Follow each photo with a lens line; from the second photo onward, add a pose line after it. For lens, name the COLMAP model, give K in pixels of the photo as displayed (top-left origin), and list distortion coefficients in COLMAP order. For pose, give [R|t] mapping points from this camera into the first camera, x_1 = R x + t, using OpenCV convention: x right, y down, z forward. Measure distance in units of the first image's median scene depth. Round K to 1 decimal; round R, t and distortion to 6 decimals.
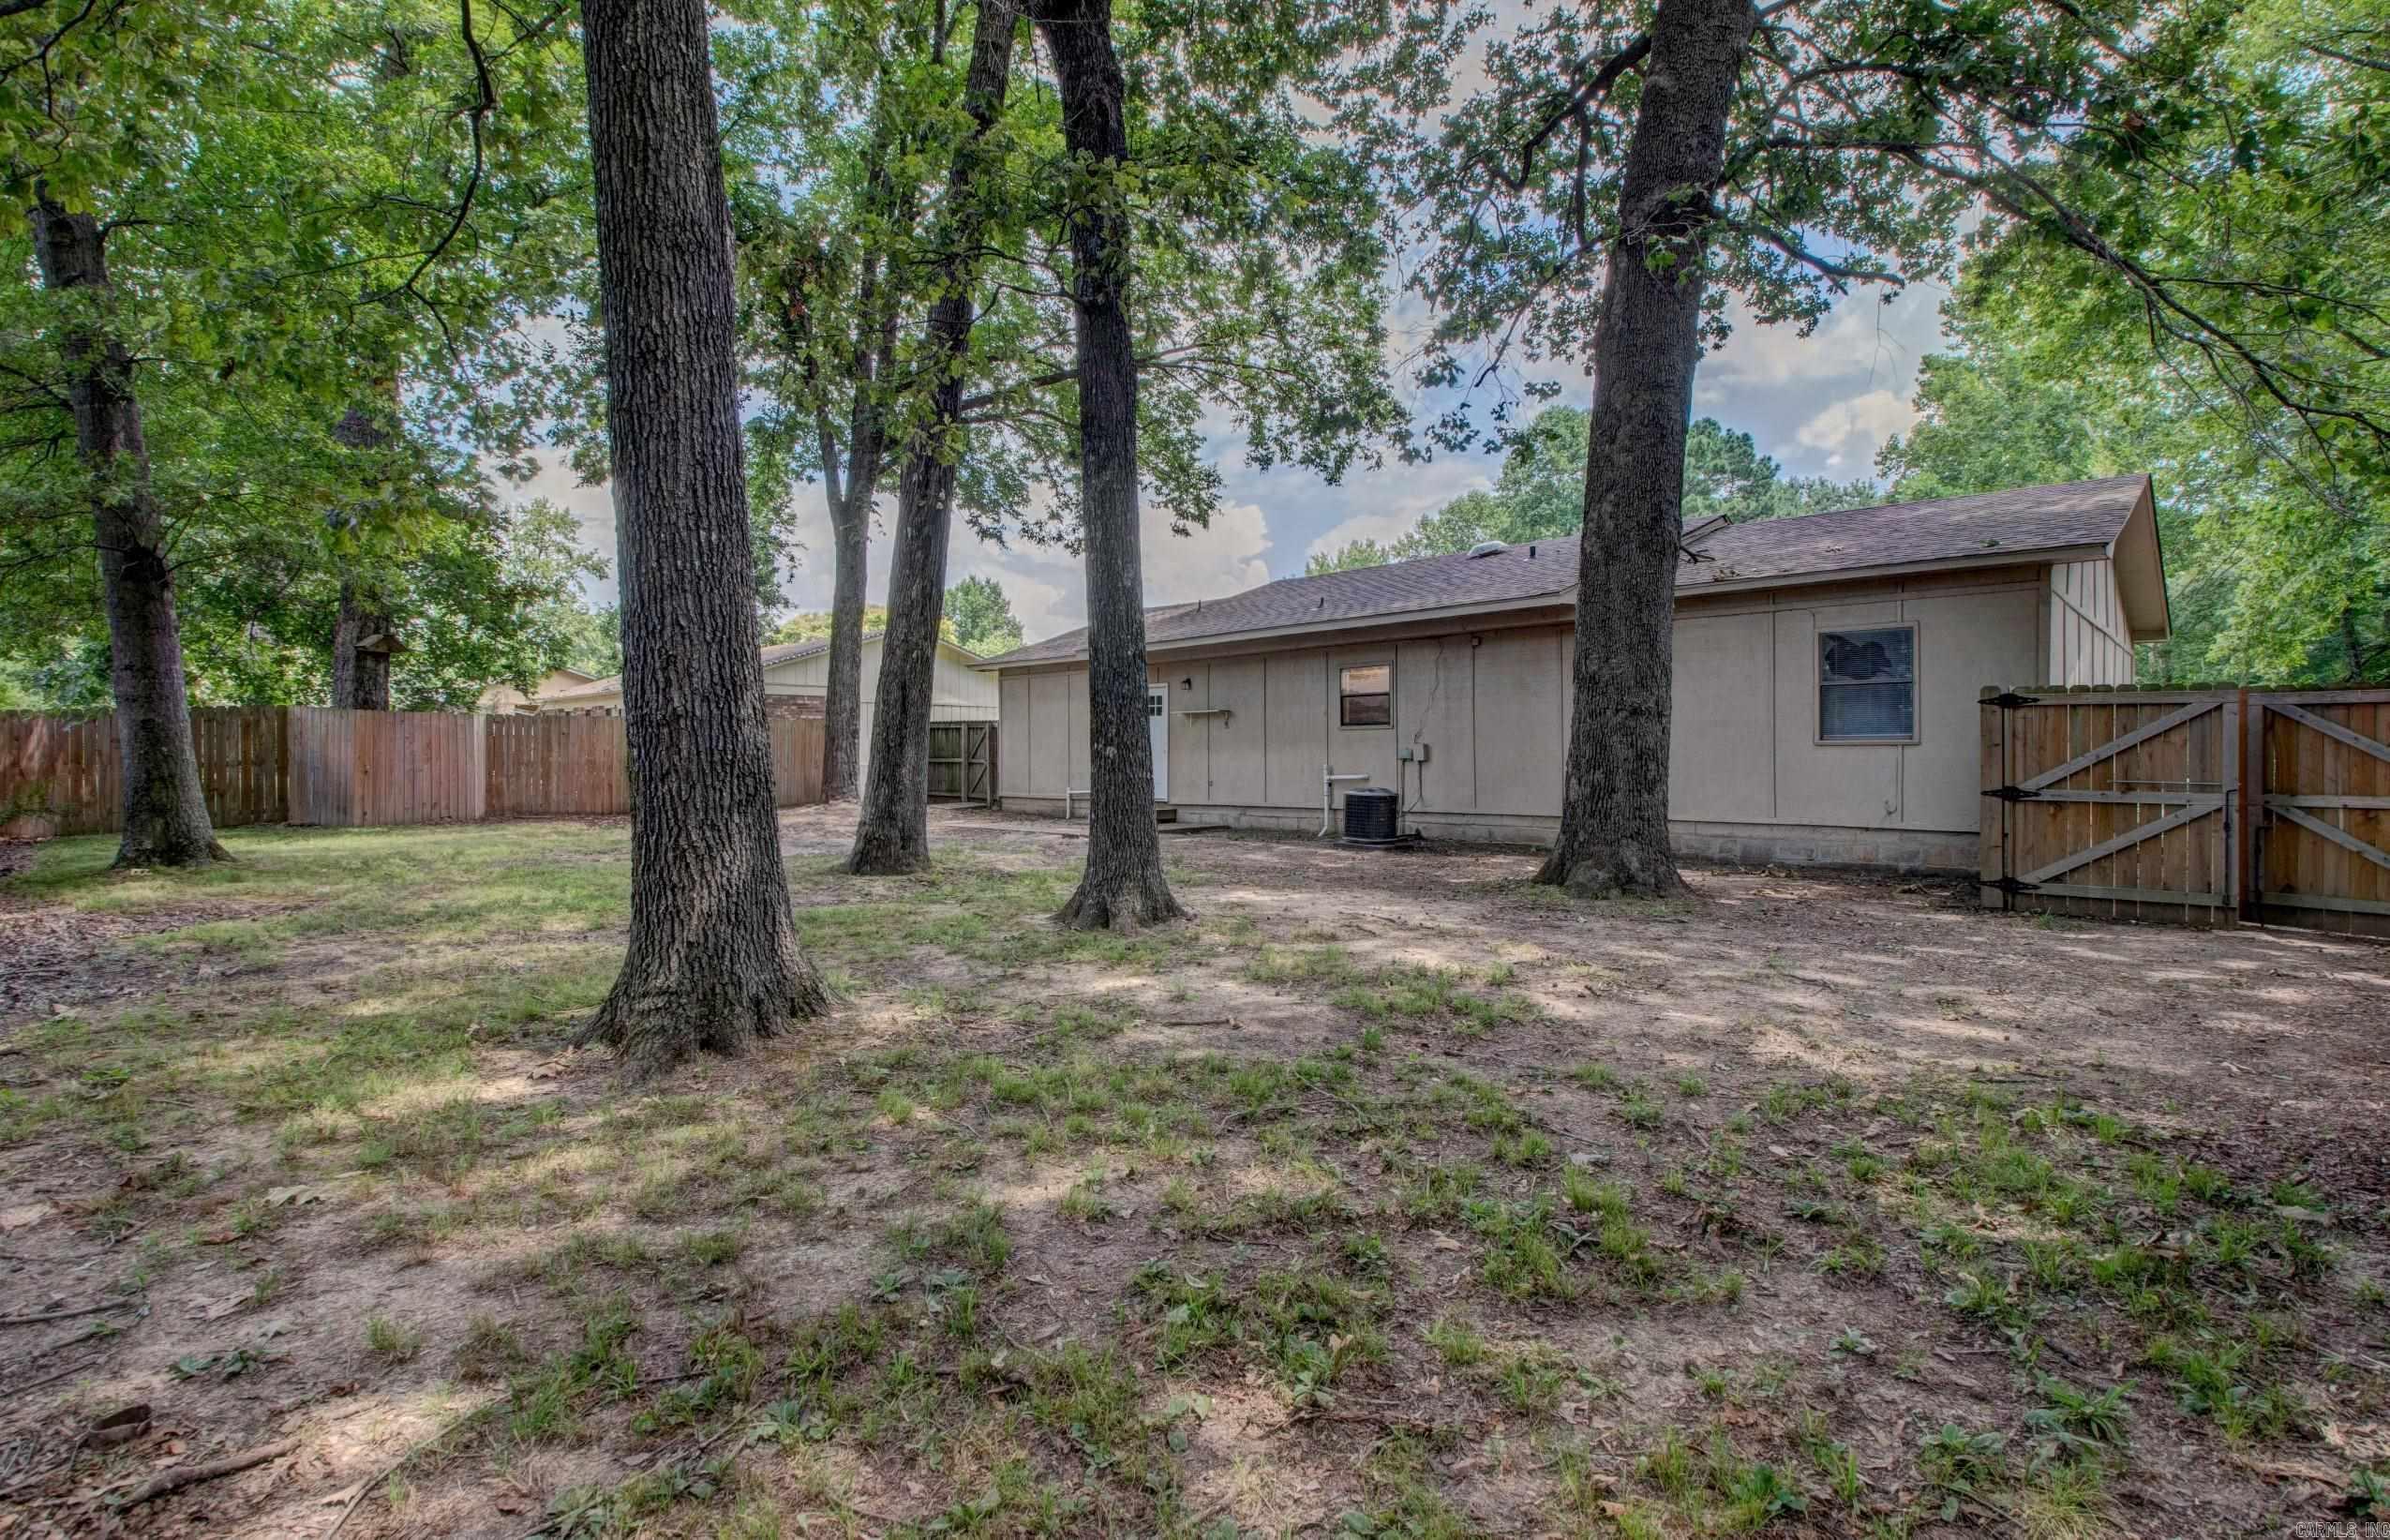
lens RADIAL K [[1121.4, 0, 1184.3], [0, 1121.4, 762.5], [0, 0, 1]] dist [0.014418, -0.021297]
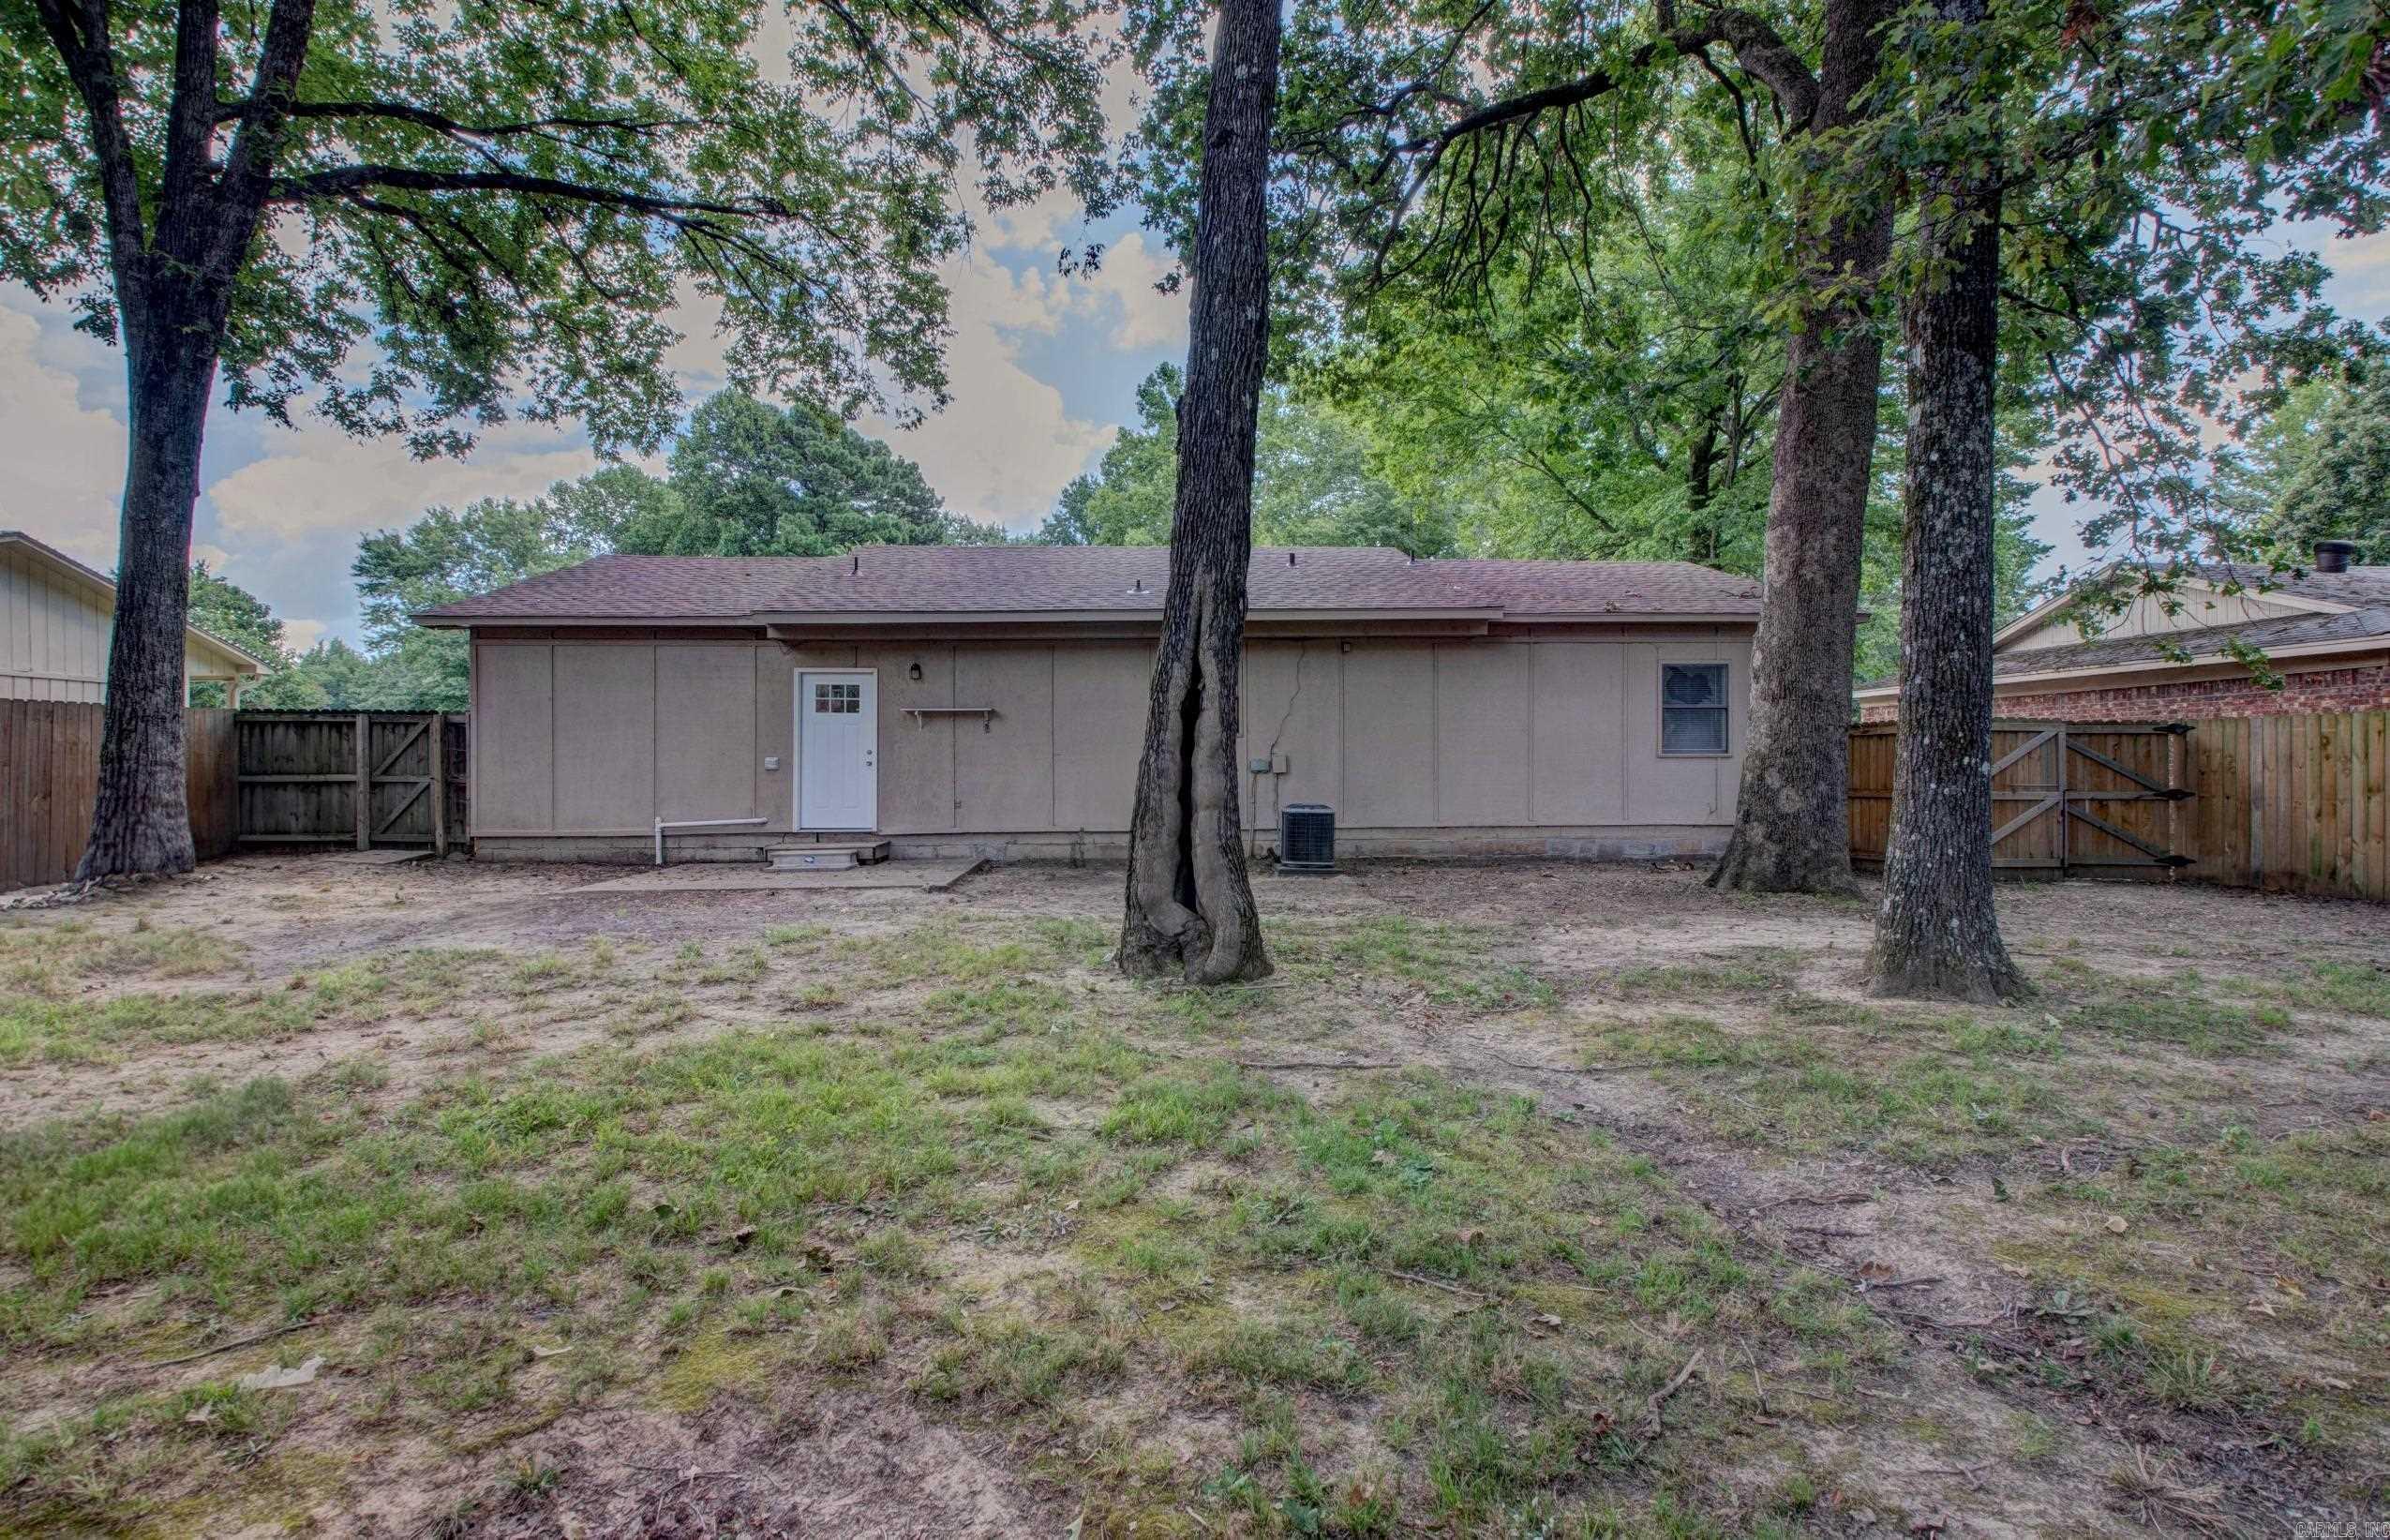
lens RADIAL K [[1121.4, 0, 1194.5], [0, 1121.4, 767.3], [0, 0, 1]] dist [0.014418, -0.021297]
pose [[0.679873, -0.005339, 0.733311, -0.476547], [0.006711, 0.999977, 0.001058, -0.007131], [-0.733299, 0.004202, 0.679893, 0.409031]]
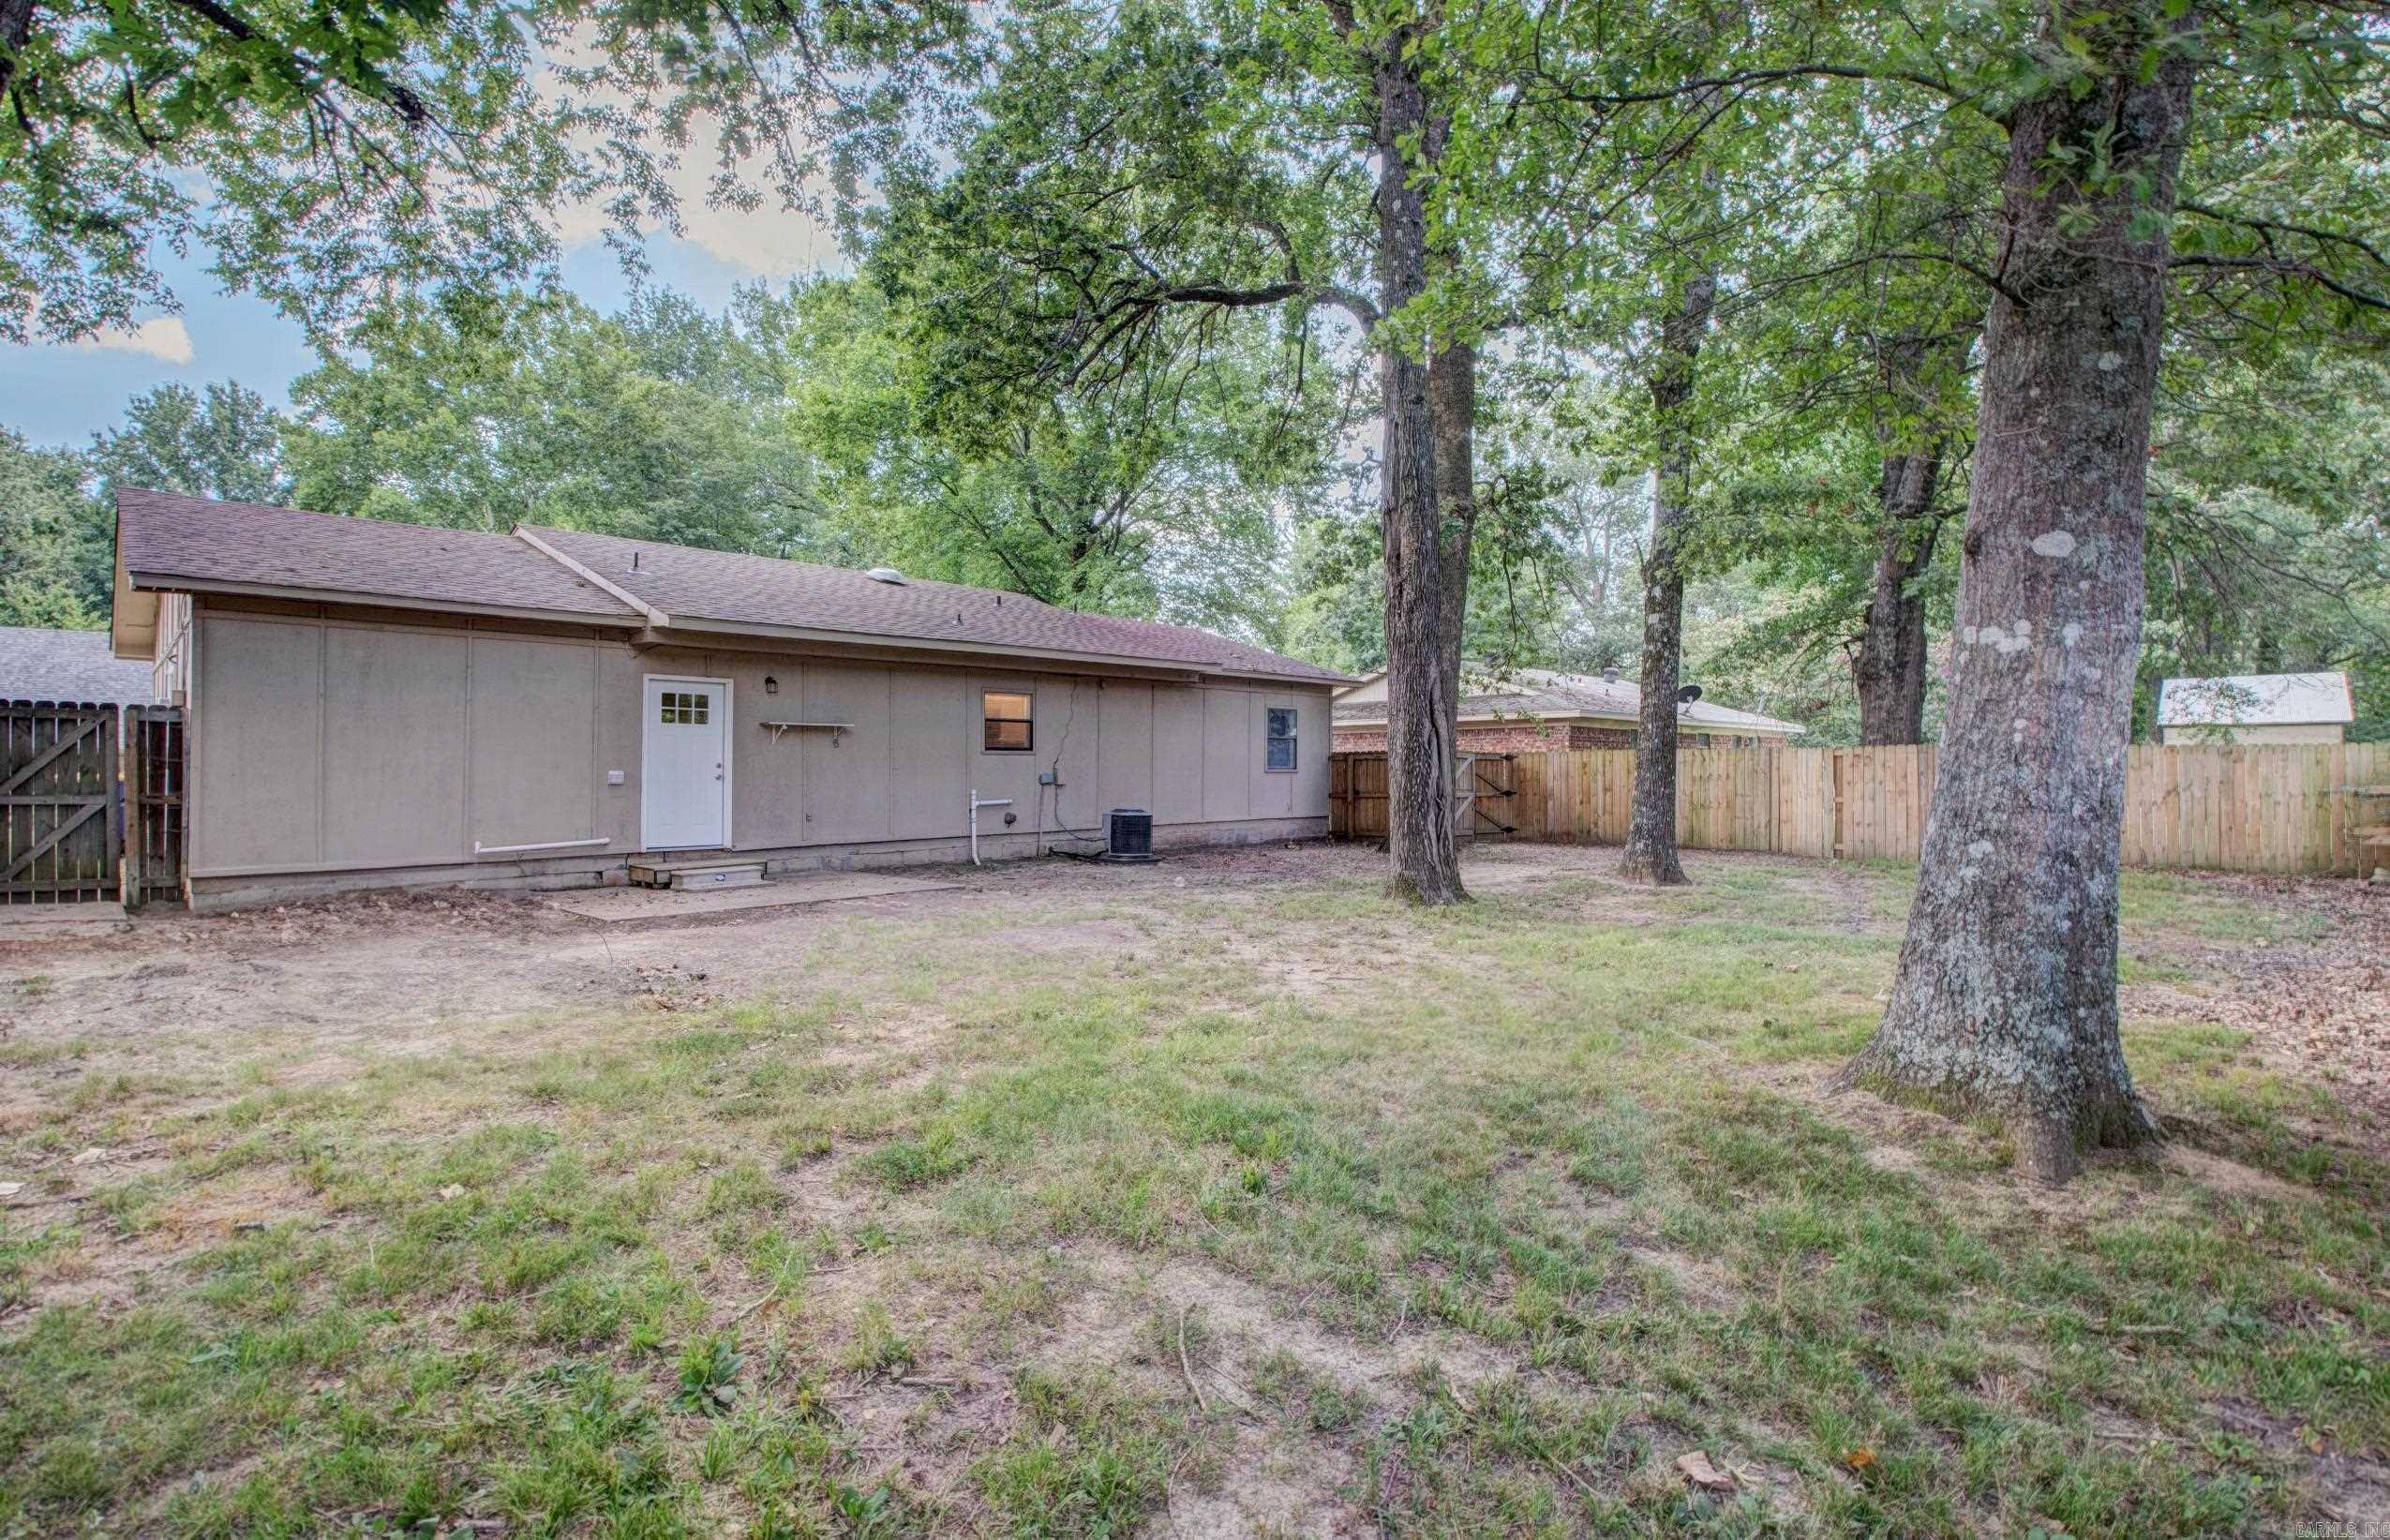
lens RADIAL K [[1121.4, 0, 1203.0], [0, 1121.4, 772.8], [0, 0, 1]] dist [0.014418, -0.021297]
pose [[-0.018576, 0.002519, 0.999824, -0.844820], [0.009961, 0.999948, -0.002335, -0.008853], [-0.999778, 0.009916, -0.018600, 0.833199]]
